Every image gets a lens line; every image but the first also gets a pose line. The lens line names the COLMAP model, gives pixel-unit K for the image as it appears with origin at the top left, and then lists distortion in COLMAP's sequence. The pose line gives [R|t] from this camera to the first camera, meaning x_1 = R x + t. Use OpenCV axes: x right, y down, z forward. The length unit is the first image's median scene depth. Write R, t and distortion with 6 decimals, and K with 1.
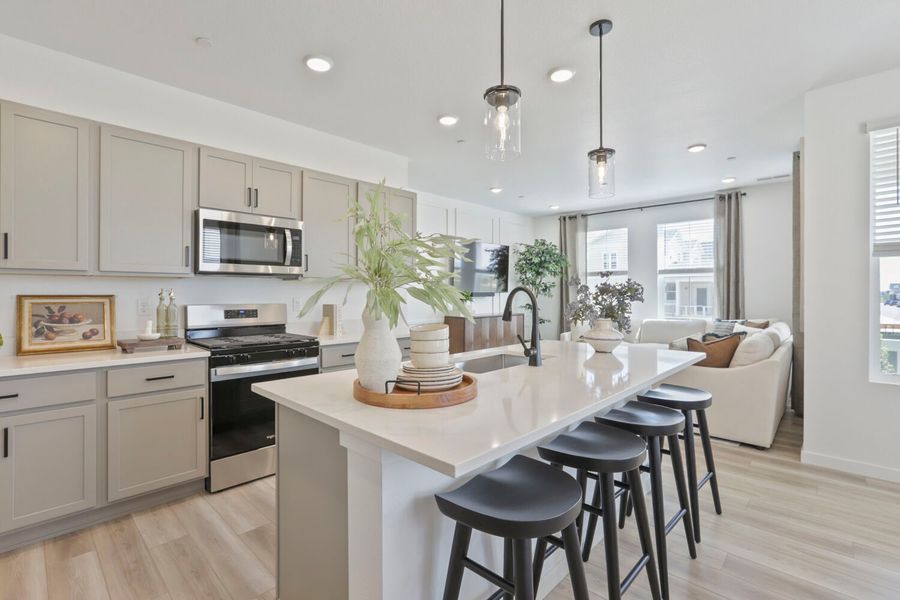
lens RADIAL K [[427.6, 0, 455.5], [0, 427.6, 295.9], [0, 0, 1]] dist [-0.013482, 0.001938]
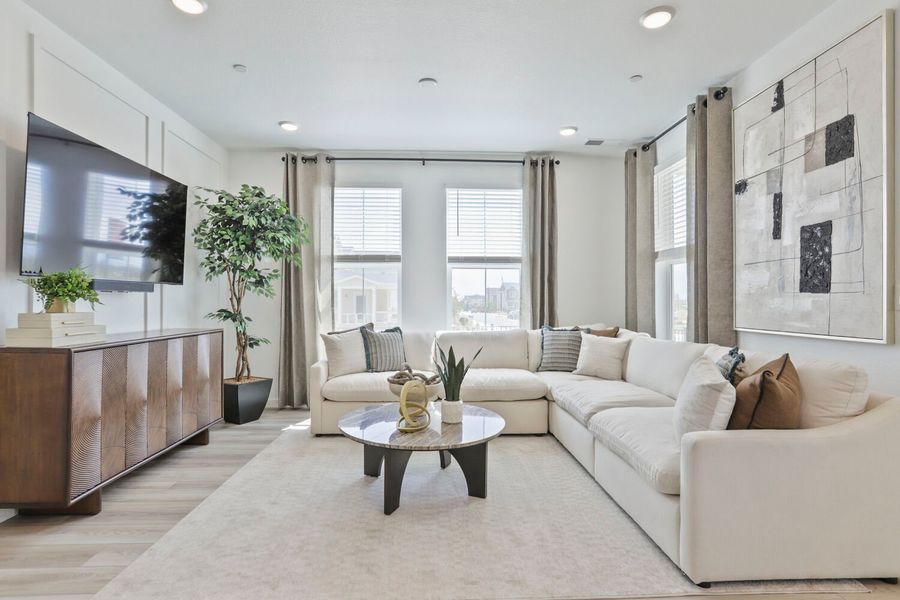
lens RADIAL K [[427.6, 0, 442.9], [0, 427.6, 300.4], [0, 0, 1]] dist [-0.013482, 0.001938]
pose [[0.701804, 0.009110, 0.712312, -0.008689], [-0.000633, 0.999926, -0.012166, 0.014449], [-0.712370, 0.008087, 0.701758, 0.473408]]
